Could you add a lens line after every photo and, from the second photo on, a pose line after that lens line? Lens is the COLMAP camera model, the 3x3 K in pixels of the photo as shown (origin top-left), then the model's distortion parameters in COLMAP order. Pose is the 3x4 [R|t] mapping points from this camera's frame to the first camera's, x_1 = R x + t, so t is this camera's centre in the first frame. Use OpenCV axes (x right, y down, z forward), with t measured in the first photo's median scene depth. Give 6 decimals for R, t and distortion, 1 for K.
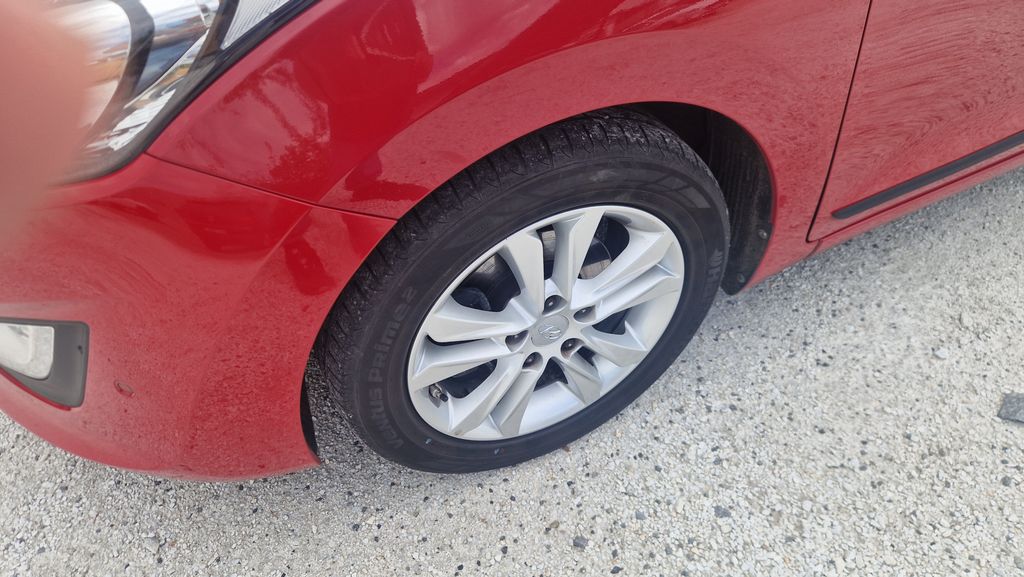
lens RADIAL K [[695.0, 0, 512.0], [0, 695.0, 288.5], [0, 0, 1]] dist [0.080532, -0.080978]
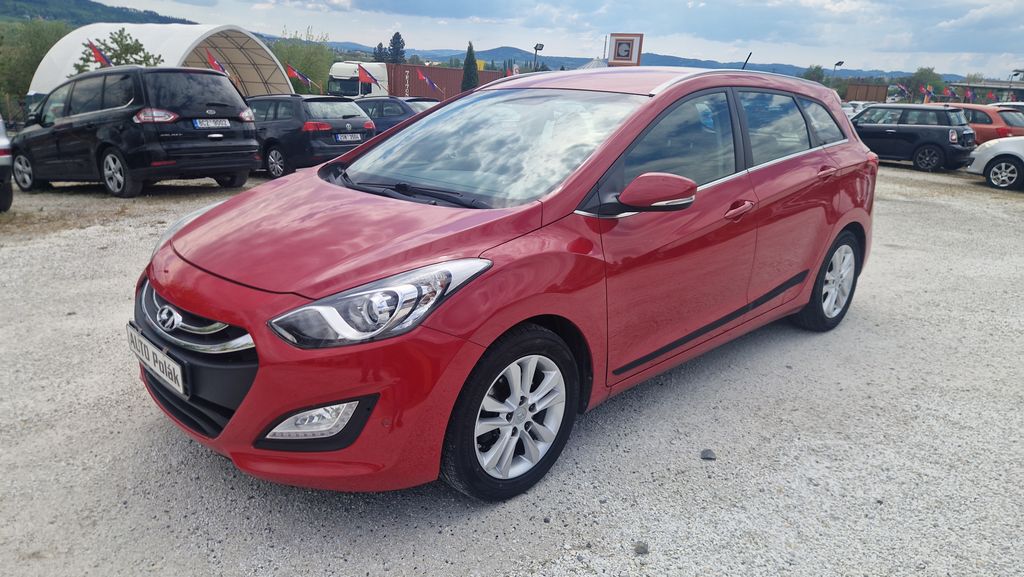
lens RADIAL K [[695.0, 0, 512.0], [0, 695.0, 288.5], [0, 0, 1]] dist [0.080532, -0.080978]
pose [[0.945182, -0.029808, 0.325179, -0.682292], [0.185223, 0.869065, -0.458715, 0.715478], [-0.268928, 0.493800, 0.826946, -1.094187]]
